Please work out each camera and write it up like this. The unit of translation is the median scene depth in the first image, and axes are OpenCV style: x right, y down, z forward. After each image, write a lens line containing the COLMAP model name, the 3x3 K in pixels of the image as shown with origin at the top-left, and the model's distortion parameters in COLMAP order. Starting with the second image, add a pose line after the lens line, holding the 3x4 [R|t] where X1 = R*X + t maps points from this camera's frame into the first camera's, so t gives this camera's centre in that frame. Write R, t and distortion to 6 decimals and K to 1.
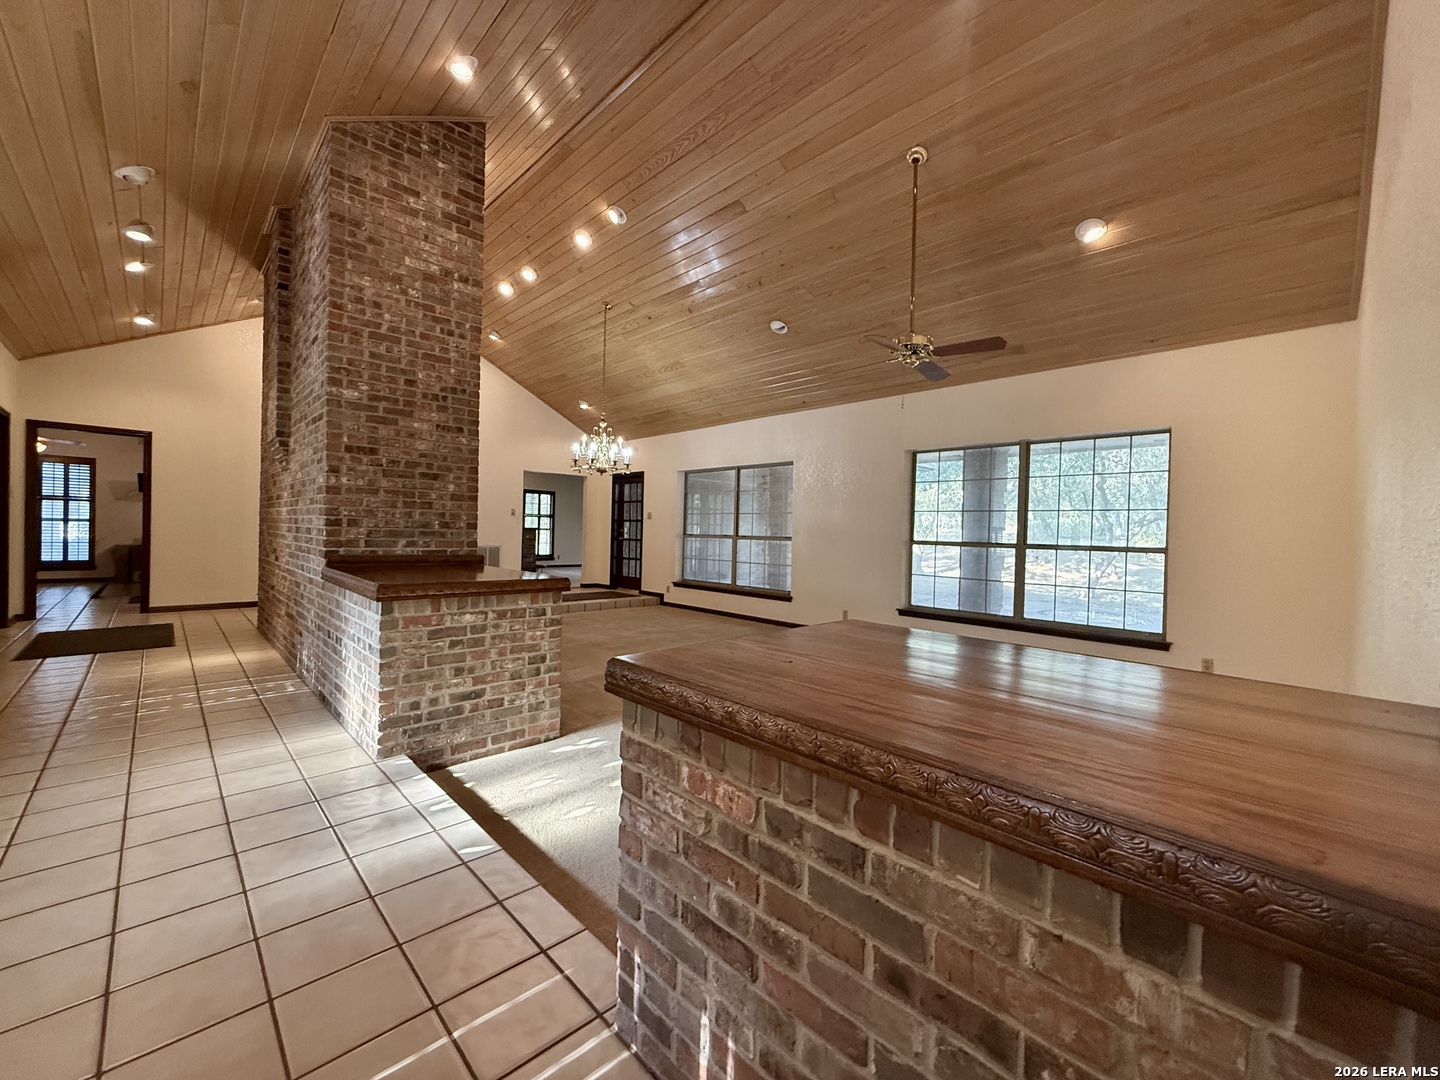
lens RADIAL K [[575.0, 0, 716.4], [0, 575.0, 537.1], [0, 0, 1]] dist [-0.000005, 0.000054]
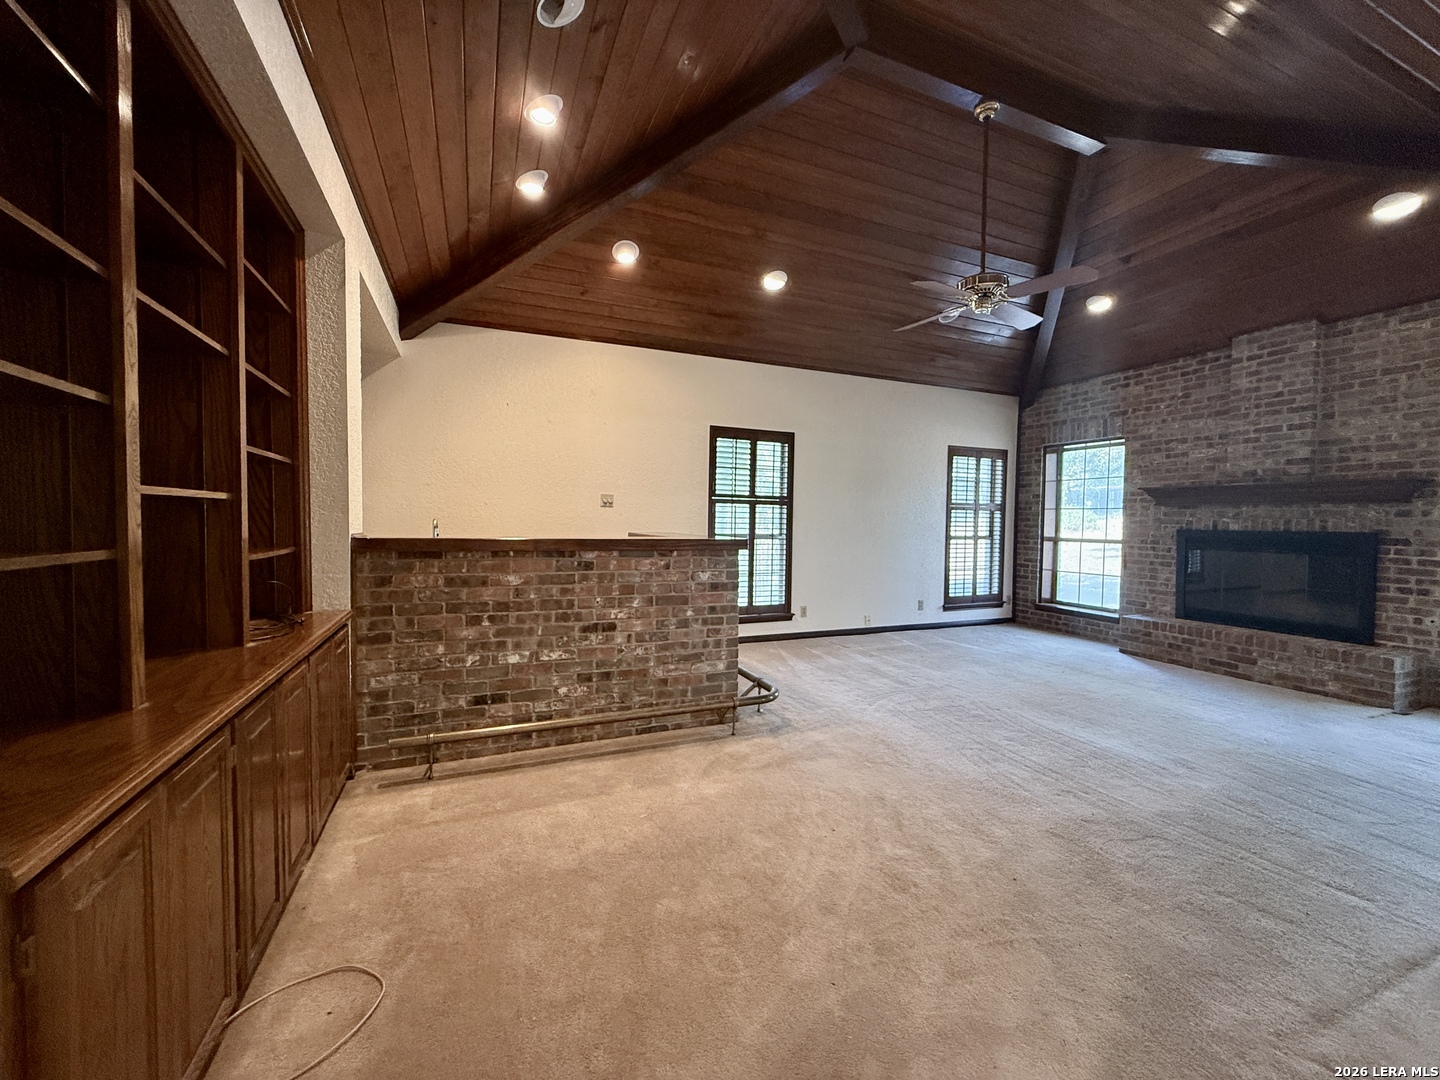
lens RADIAL K [[575.0, 0, 715.6], [0, 575.0, 537.6], [0, 0, 1]] dist [-0.000005, 0.000054]
pose [[0.929952, -0.002071, -0.367675, -0.751782], [0.007447, 0.999885, 0.013202, -0.070136], [0.367605, -0.015015, 0.929861, 2.494846]]
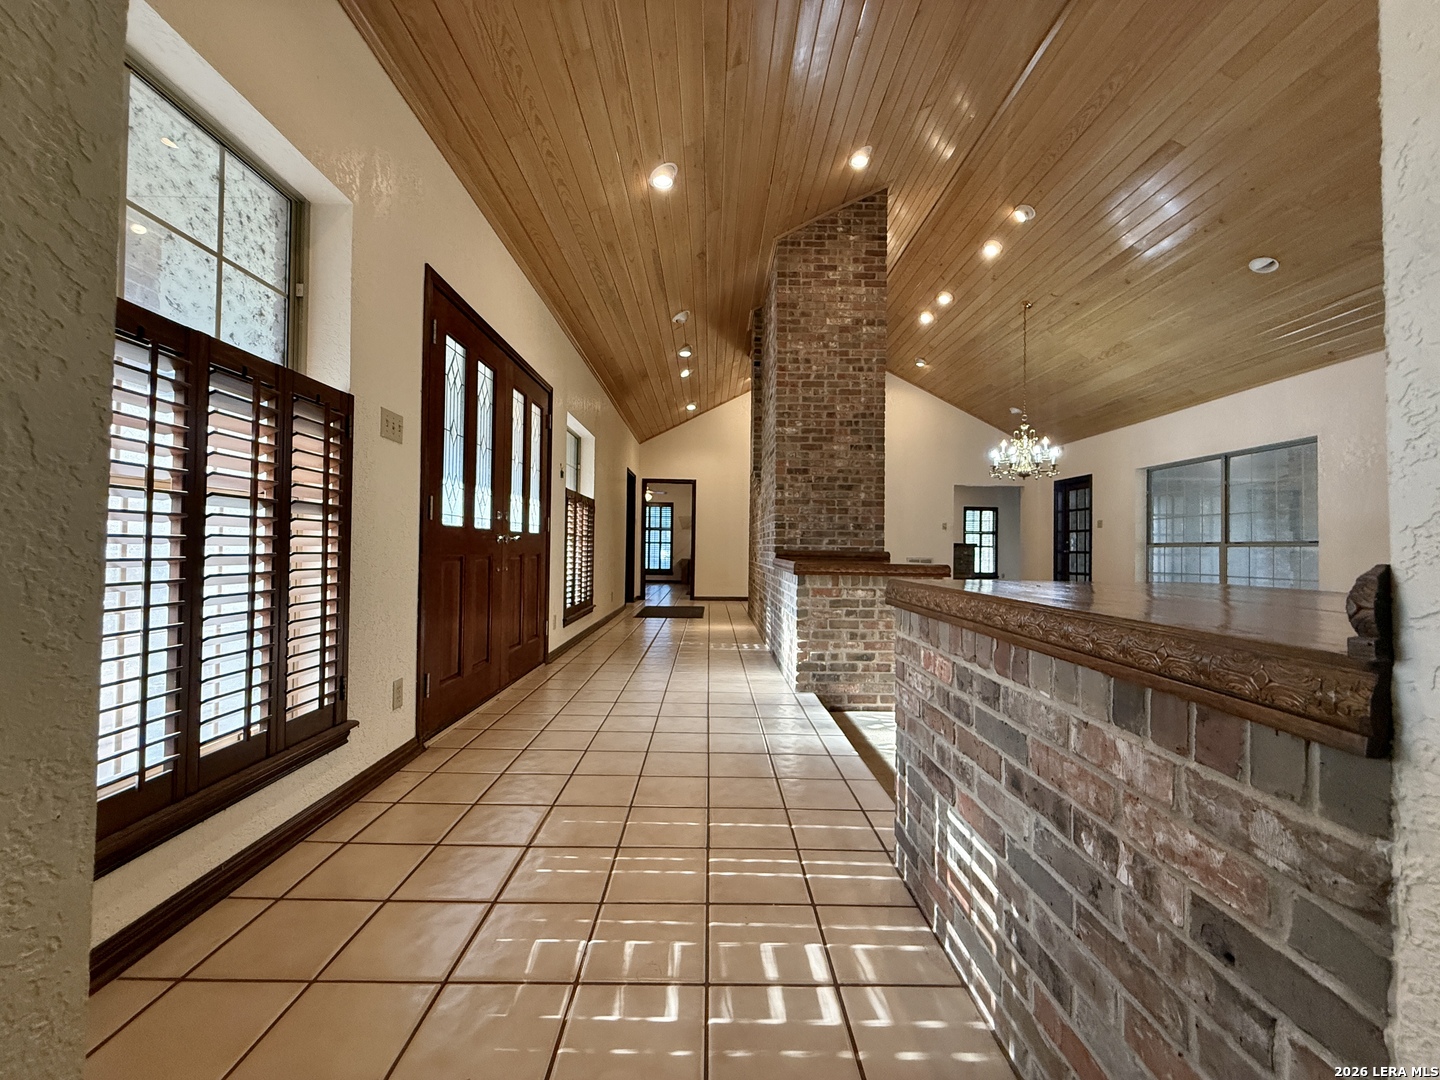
lens RADIAL K [[575.0, 0, 716.0], [0, 575.0, 537.0], [0, 0, 1]] dist [-0.000005, 0.000054]
pose [[0.725784, -0.027302, -0.687381, 0.144506], [-0.003890, 0.999033, -0.043788, 0.055493], [0.687912, 0.034454, 0.724976, -0.082725]]
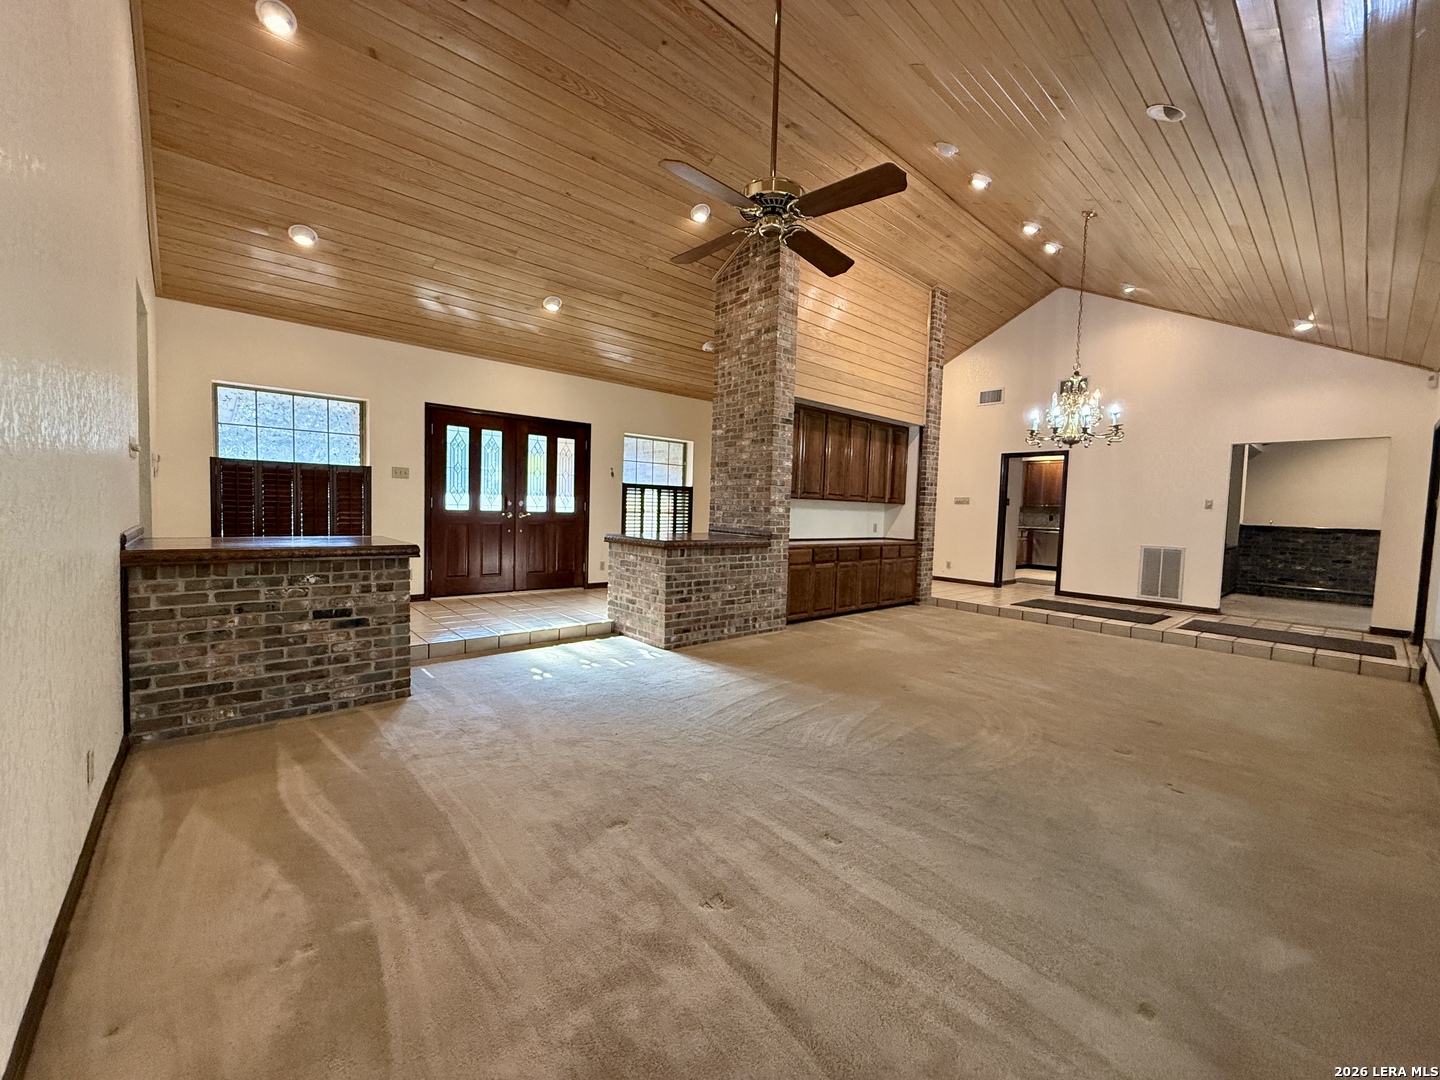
lens RADIAL K [[575.0, 0, 723.6], [0, 575.0, 538.9], [0, 0, 1]] dist [-0.000005, 0.000054]
pose [[-0.039438, 0.028017, -0.998829, 0.980962], [-0.043836, 0.998596, 0.029741, 0.014080], [0.998260, 0.044957, -0.038154, 0.998545]]
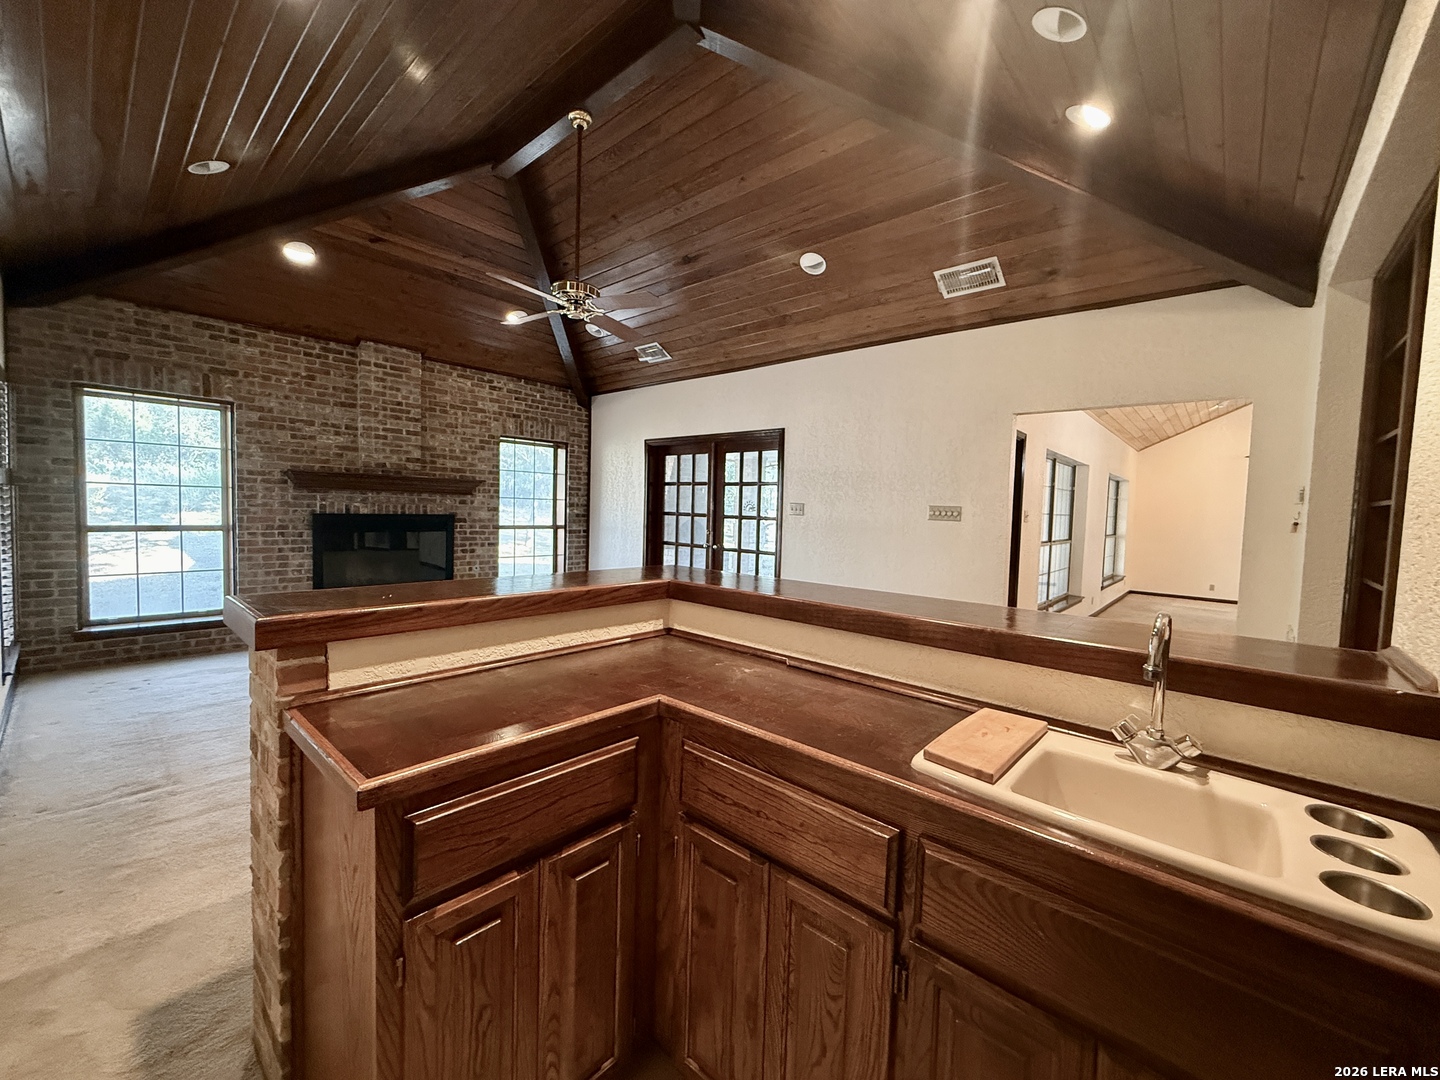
lens RADIAL K [[575.0, 0, 716.1], [0, 575.0, 536.9], [0, 0, 1]] dist [-0.000005, 0.000054]
pose [[-0.064421, -0.079229, 0.994773, -1.614544], [-0.022460, 0.996706, 0.077929, -0.132717], [-0.997670, -0.017323, -0.065989, 3.287215]]
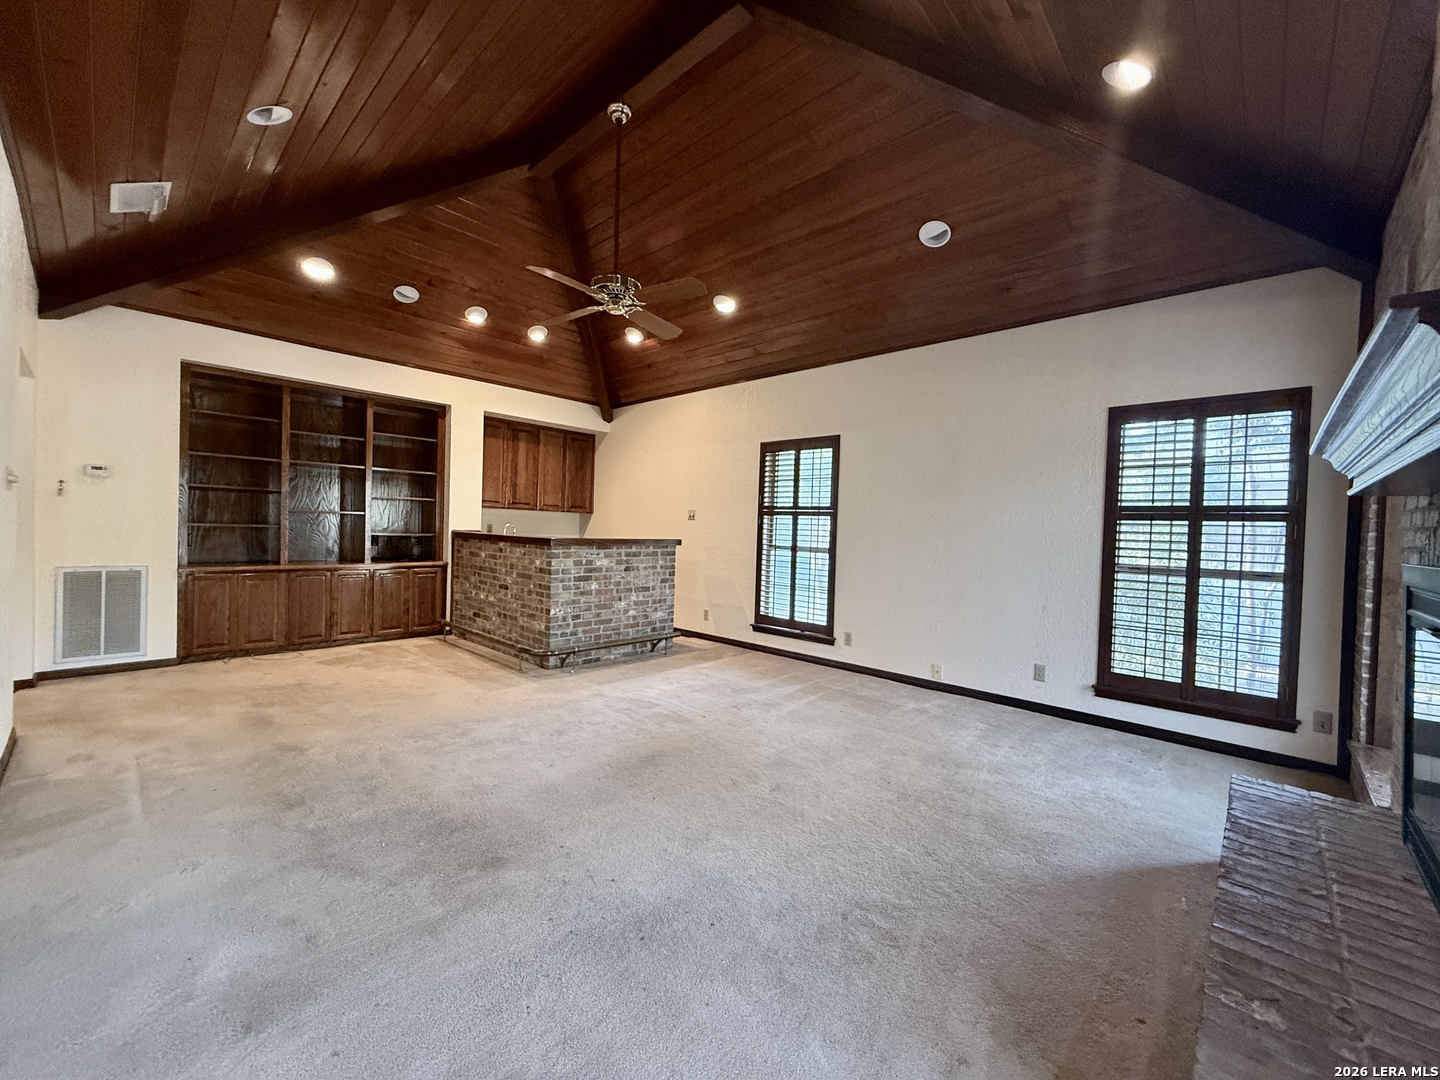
lens RADIAL K [[575.0, 0, 717.5], [0, 575.0, 541.6], [0, 0, 1]] dist [-0.000005, 0.000054]
pose [[0.045560, -0.002914, -0.998957, 0.160198], [-0.039388, 0.999213, -0.004711, -0.057251], [0.998185, 0.039561, 0.045409, 3.576309]]
